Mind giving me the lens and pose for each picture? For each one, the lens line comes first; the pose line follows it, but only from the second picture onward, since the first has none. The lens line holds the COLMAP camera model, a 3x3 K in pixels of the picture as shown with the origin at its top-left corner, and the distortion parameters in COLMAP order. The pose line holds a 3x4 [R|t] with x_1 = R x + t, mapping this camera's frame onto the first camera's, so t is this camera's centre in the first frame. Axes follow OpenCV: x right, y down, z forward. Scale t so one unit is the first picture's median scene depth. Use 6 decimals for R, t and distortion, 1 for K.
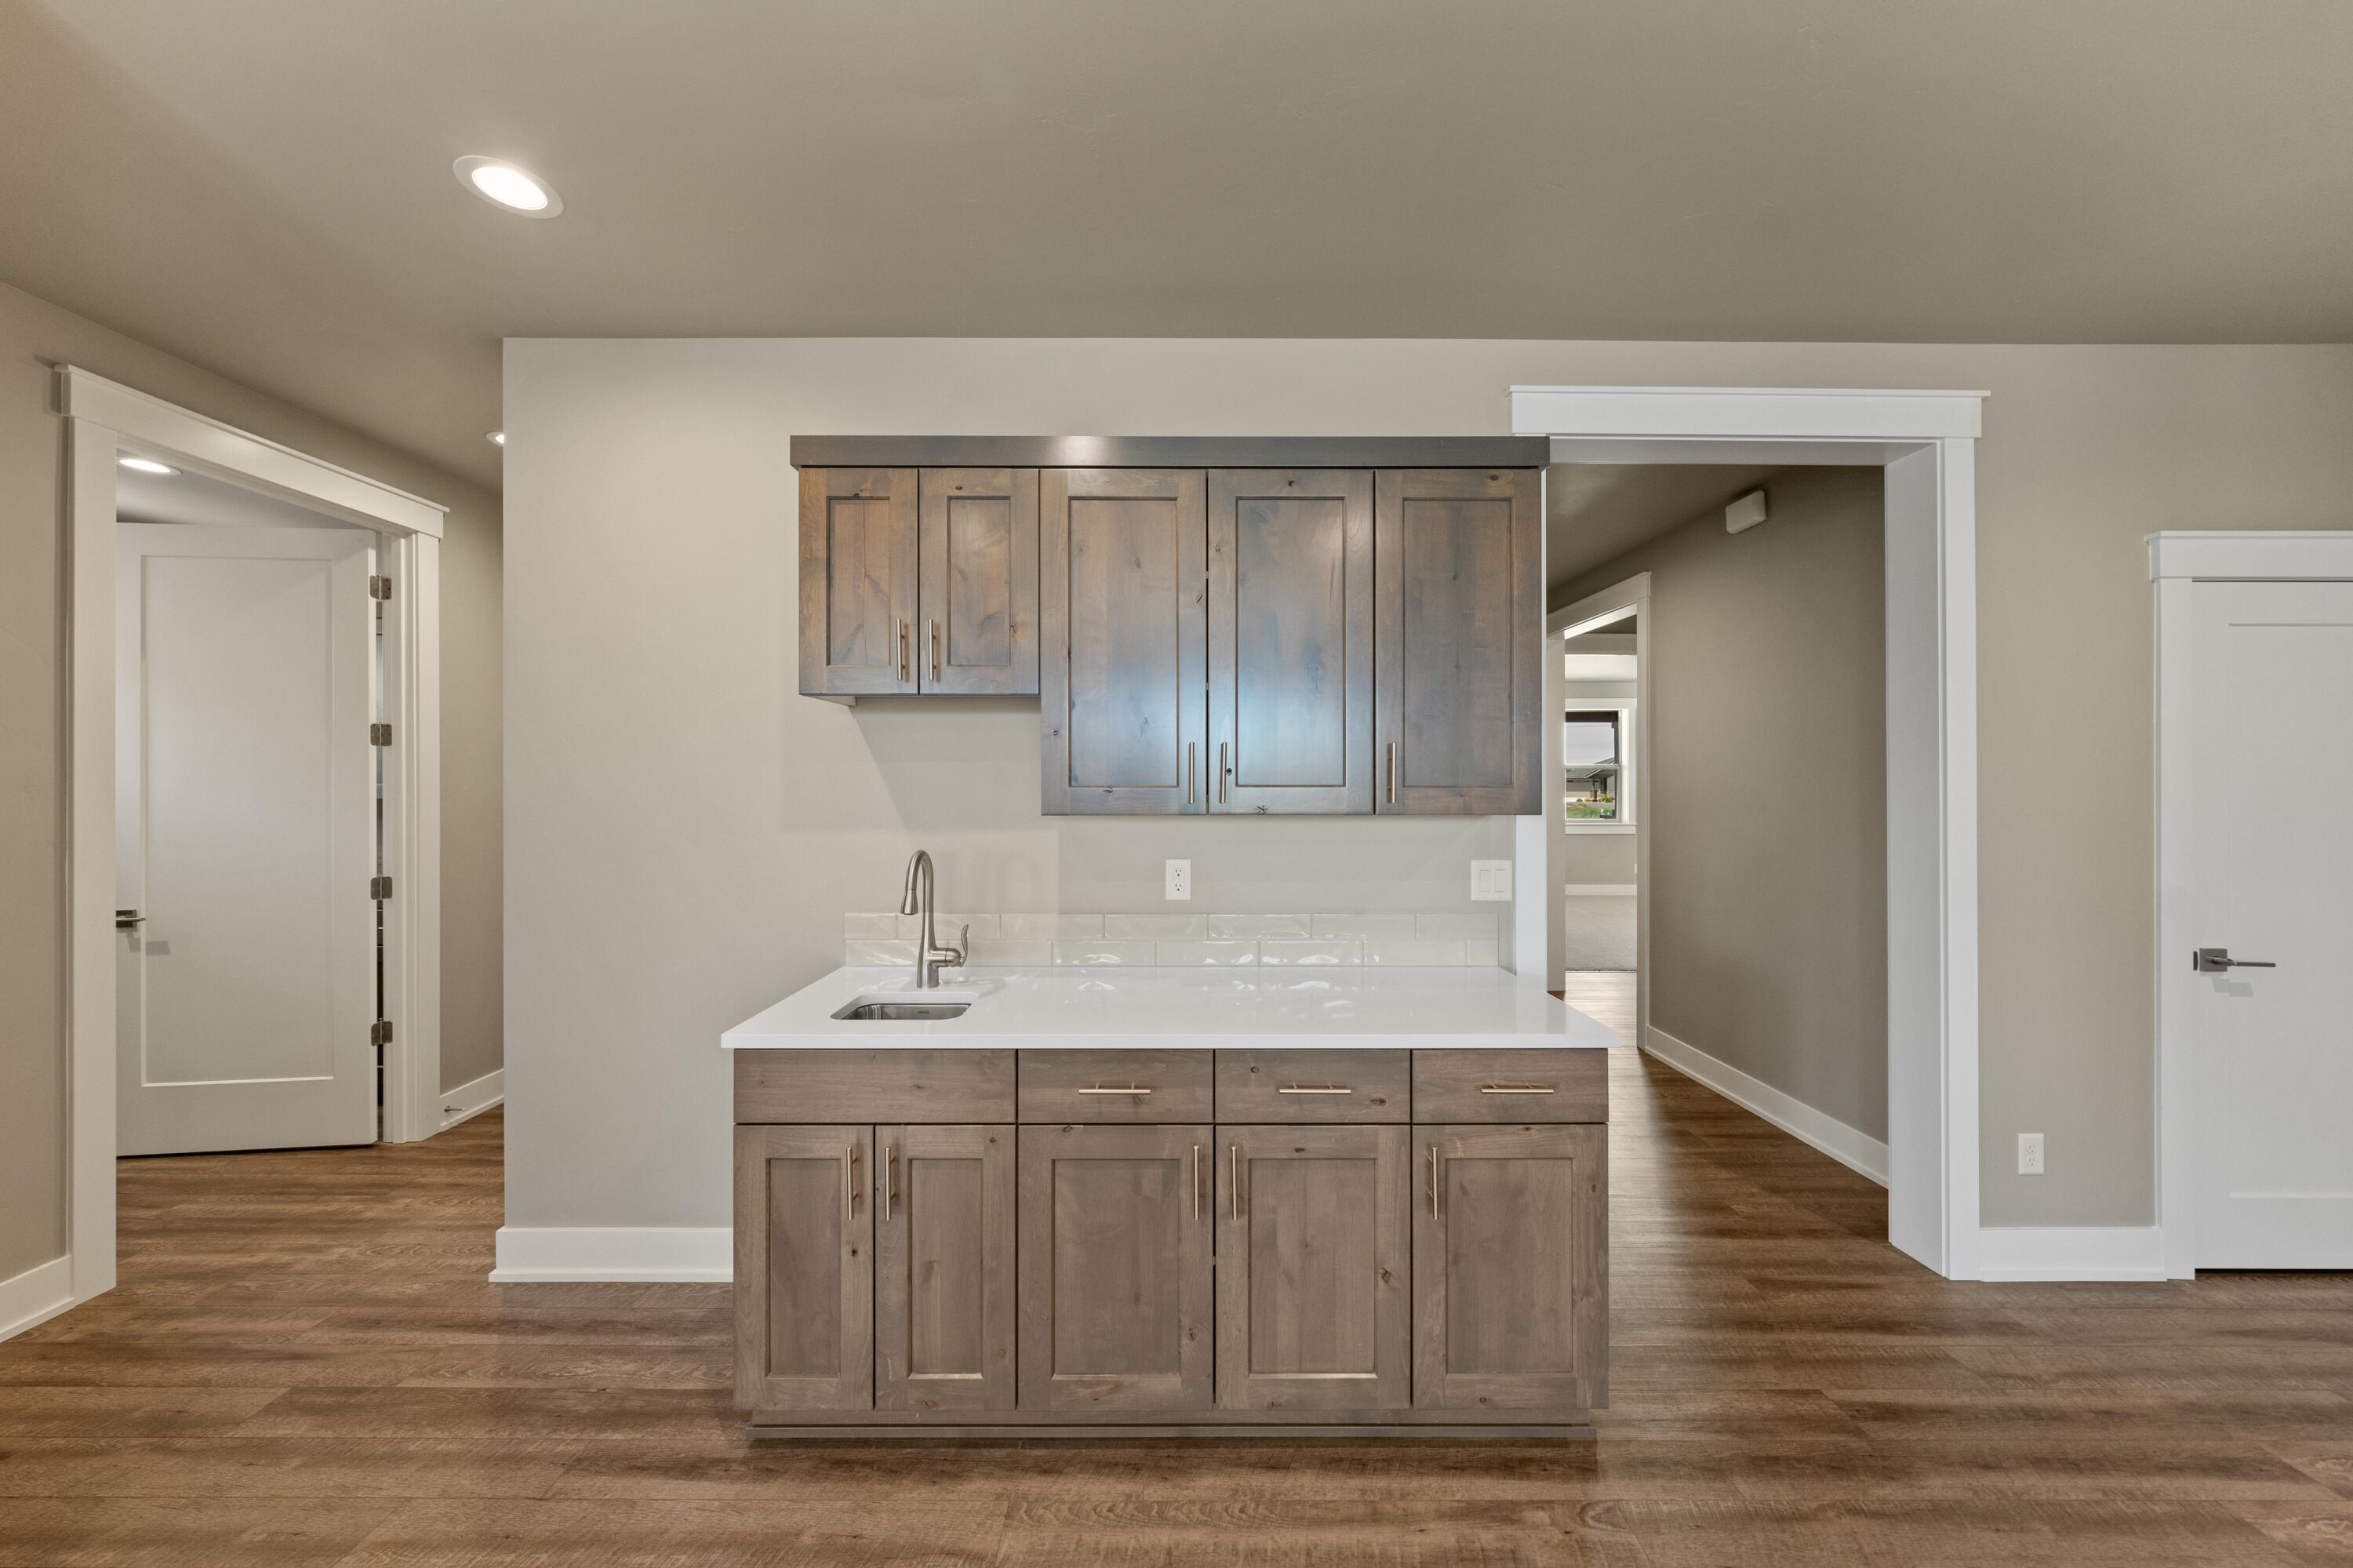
lens RADIAL K [[797.3, 0, 1174.2], [0, 797.3, 781.4], [0, 0, 1]] dist [-0.002343, 0.000086]
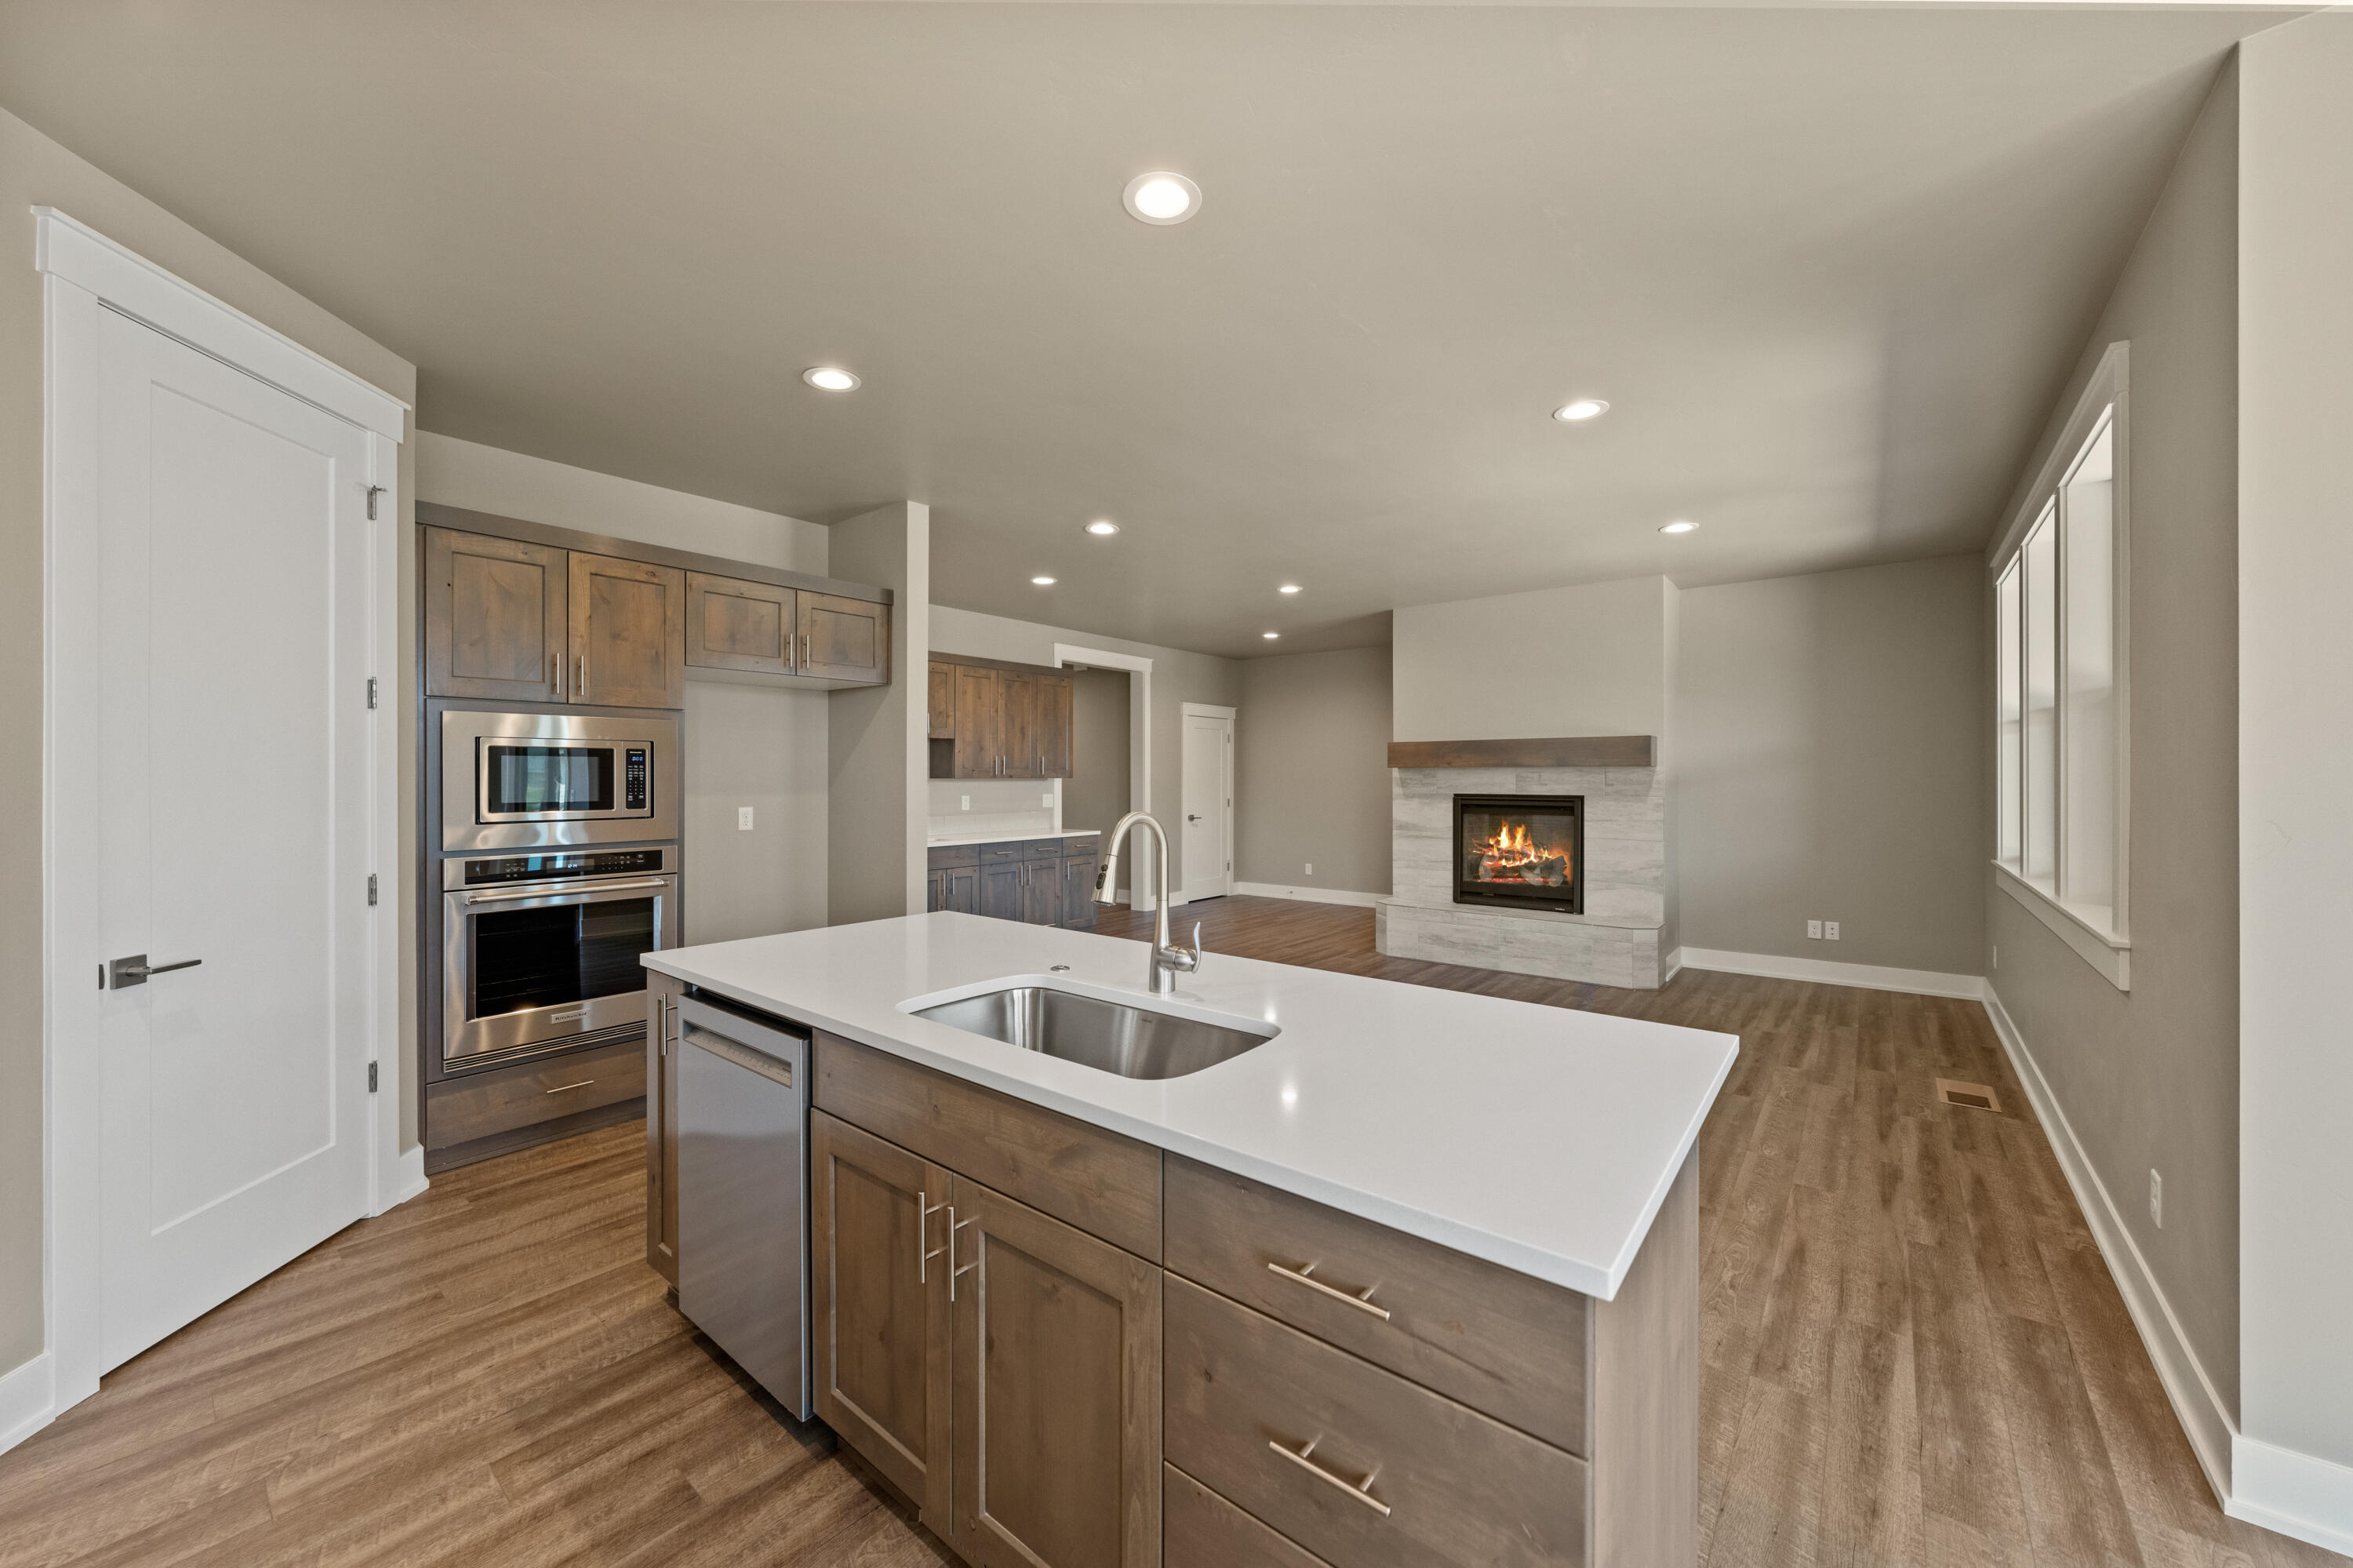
lens RADIAL K [[870.7, 0, 1169.6], [0, 870.7, 776.4], [0, 0, 1]] dist [-0.002378, -0.000040]
pose [[0.633412, -0.000239, 0.773815, -2.226772], [-0.002673, 0.999993, 0.002497, 0.023855], [-0.773810, -0.003651, 0.633407, -1.747888]]
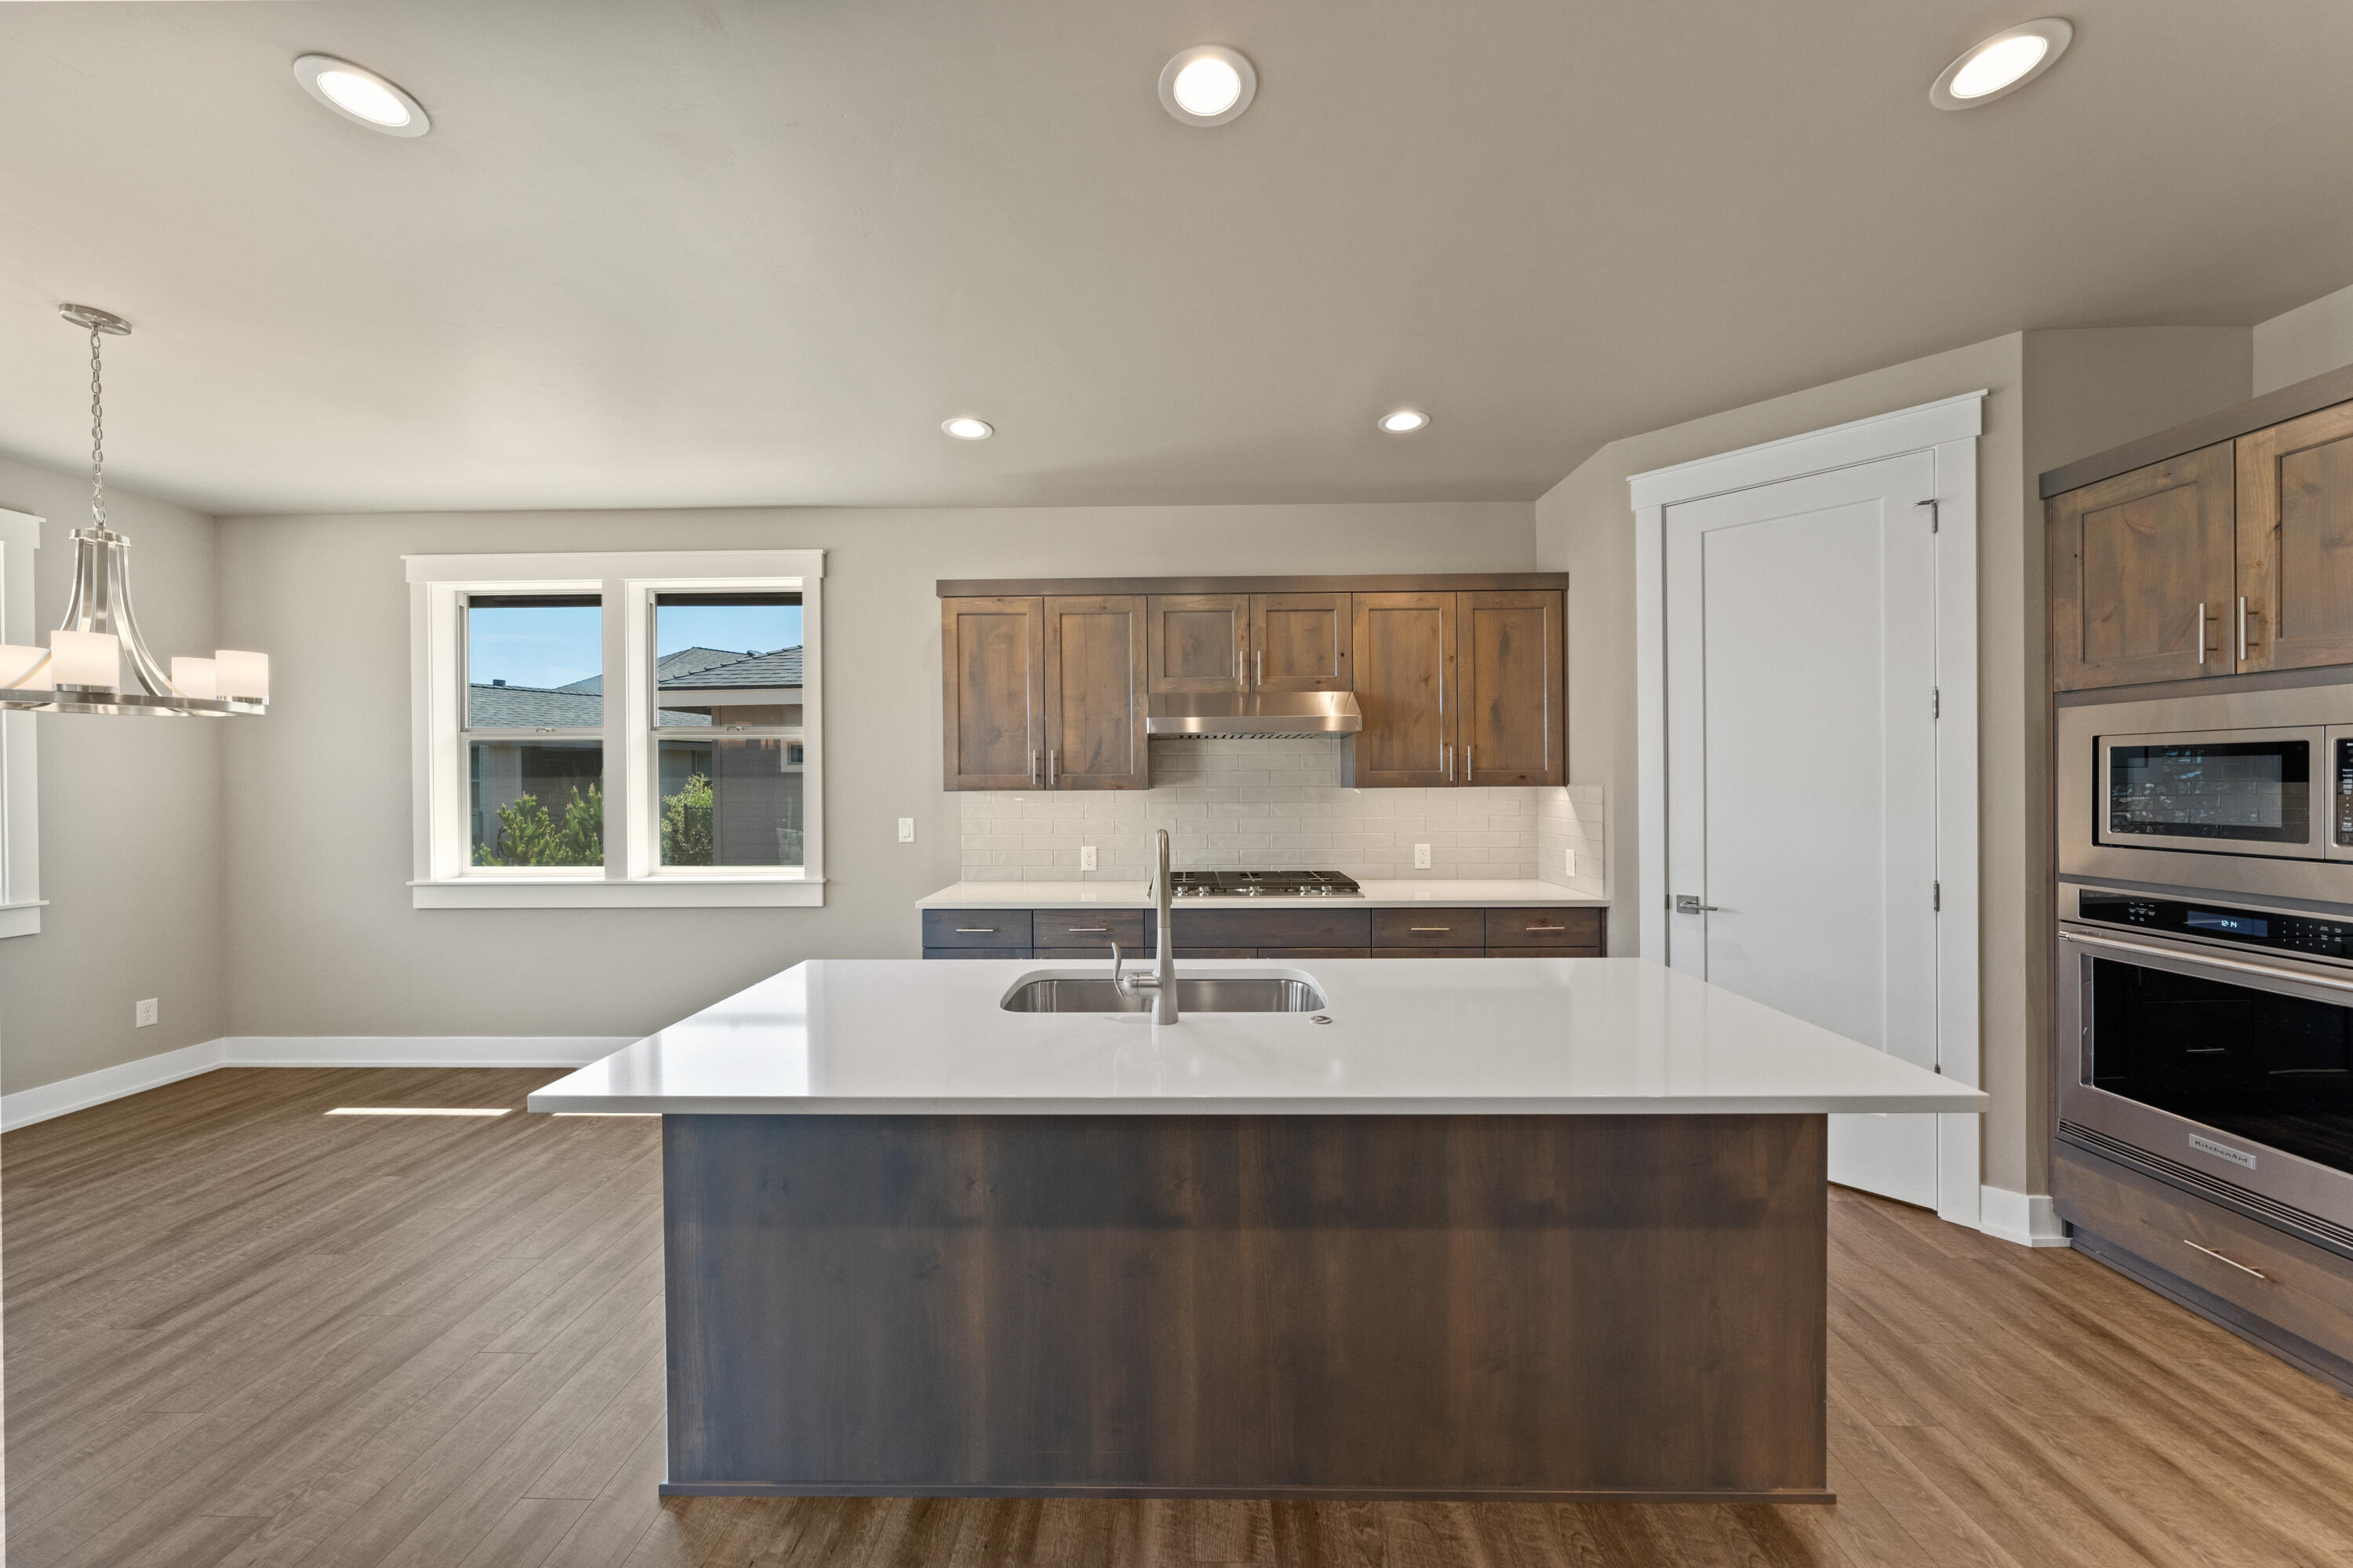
lens RADIAL K [[808.9, 0, 1176.5], [0, 808.9, 784.0], [0, 0, 1]] dist [-0.002426, 0.000175]
pose [[-0.015195, 0.006623, -0.999863, -0.669111], [0.010343, 0.999926, 0.006466, 0.008200], [0.999831, -0.010243, -0.015262, -1.116579]]
